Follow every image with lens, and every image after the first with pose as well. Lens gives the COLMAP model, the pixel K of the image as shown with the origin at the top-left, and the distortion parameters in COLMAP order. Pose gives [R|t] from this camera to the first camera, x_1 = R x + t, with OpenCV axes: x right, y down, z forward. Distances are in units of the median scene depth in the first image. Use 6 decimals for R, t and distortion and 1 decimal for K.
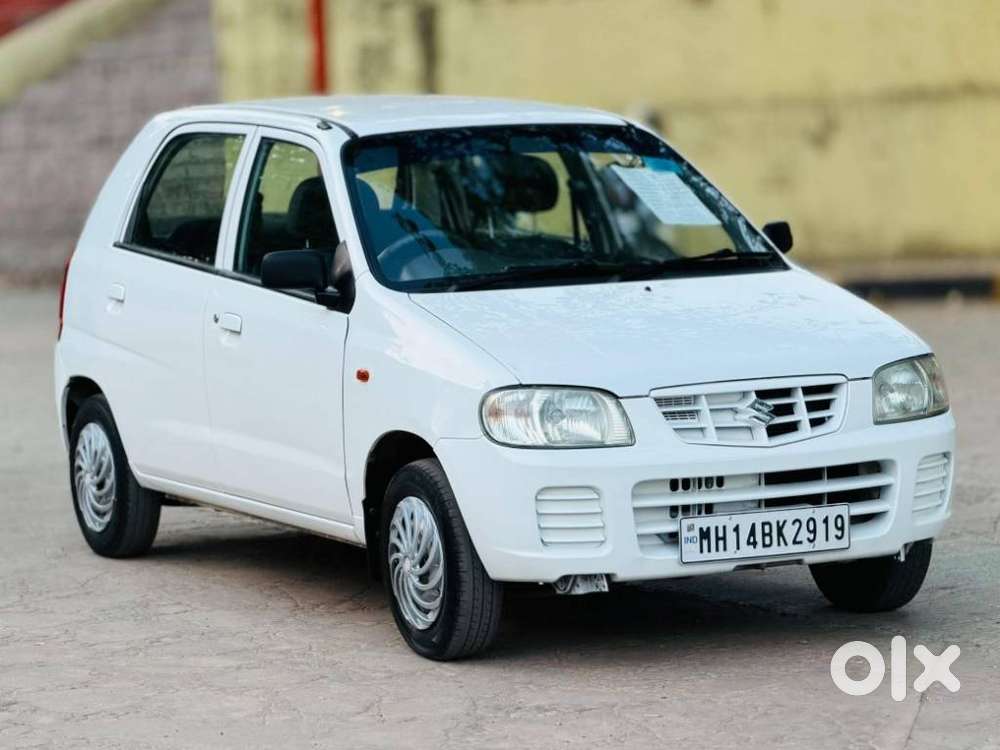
lens RADIAL K [[3605.9, 0, 500.0], [0, 3605.9, 375.0], [0, 0, 1]] dist [0.012763, -1.909223]
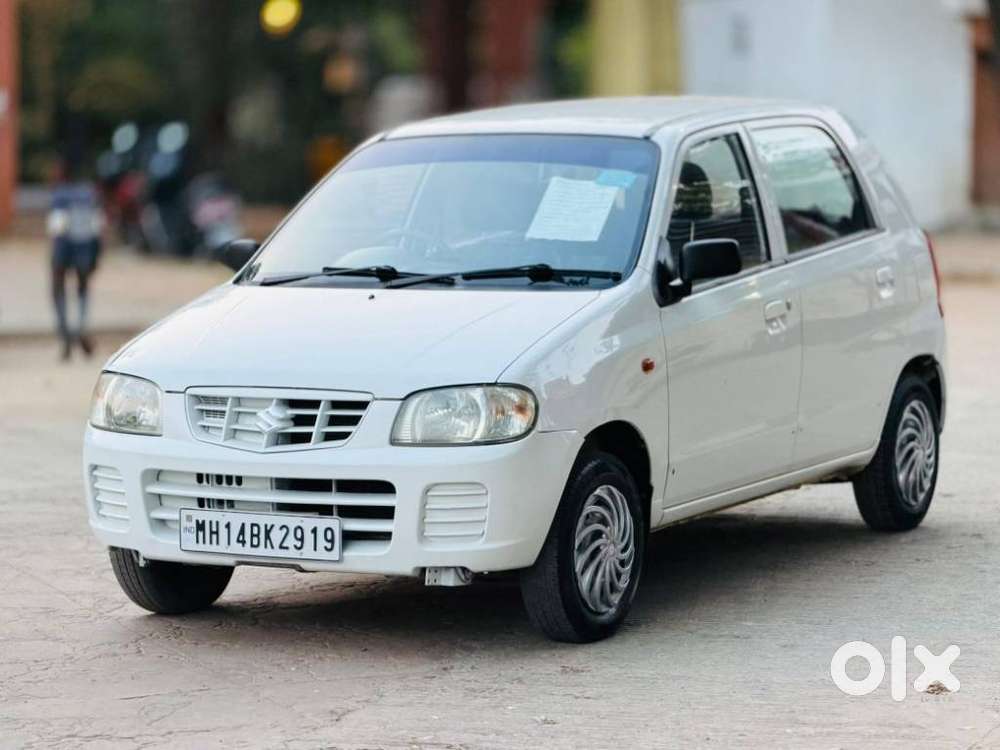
lens RADIAL K [[3605.9, 0, 500.0], [0, 3605.9, 375.0], [0, 0, 1]] dist [0.012763, -1.909223]
pose [[0.588034, 0.092909, -0.803482, 0.955037], [-0.073460, 0.995410, 0.061340, -0.071994], [0.805493, 0.022954, 0.592160, 0.432625]]
